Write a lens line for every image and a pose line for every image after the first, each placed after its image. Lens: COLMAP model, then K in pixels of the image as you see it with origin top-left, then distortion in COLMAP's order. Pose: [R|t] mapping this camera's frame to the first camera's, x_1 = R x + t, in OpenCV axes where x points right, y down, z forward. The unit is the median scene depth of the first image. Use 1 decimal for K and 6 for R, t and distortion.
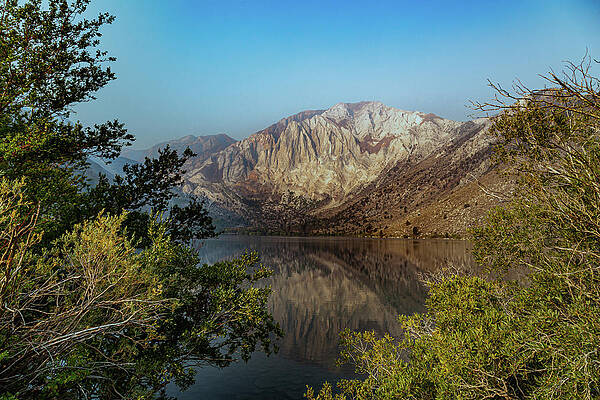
lens RADIAL K [[425.3, 0, 300.0], [0, 425.3, 200.0], [0, 0, 1]] dist [0.029598, 0.002096]
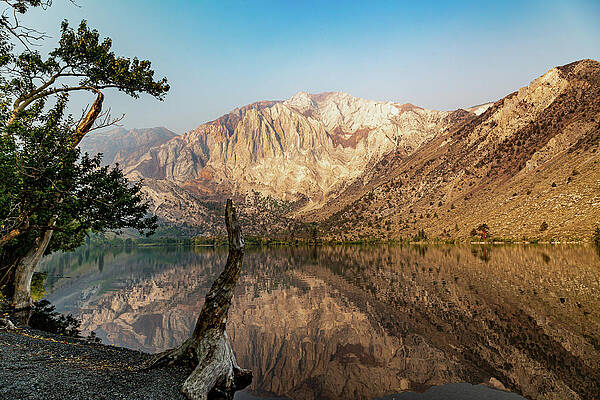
lens RADIAL K [[425.3, 0, 300.0], [0, 425.3, 200.0], [0, 0, 1]] dist [0.029598, 0.002096]
pose [[0.986947, -0.013844, 0.160451, -0.065655], [0.017277, 0.999650, -0.020023, 0.013165], [-0.160118, 0.022534, 0.986841, 0.178342]]
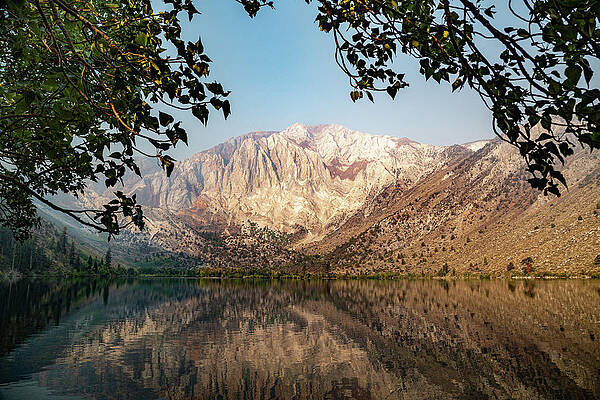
lens RADIAL K [[428.5, 0, 302.9], [0, 428.5, 202.2], [0, 0, 1]] dist [-0.118002, 0.080217]
pose [[0.979296, 0.017585, 0.201670, -0.085075], [0.000901, 0.995831, -0.091214, 0.014427], [-0.202433, 0.089507, 0.975197, 0.203396]]
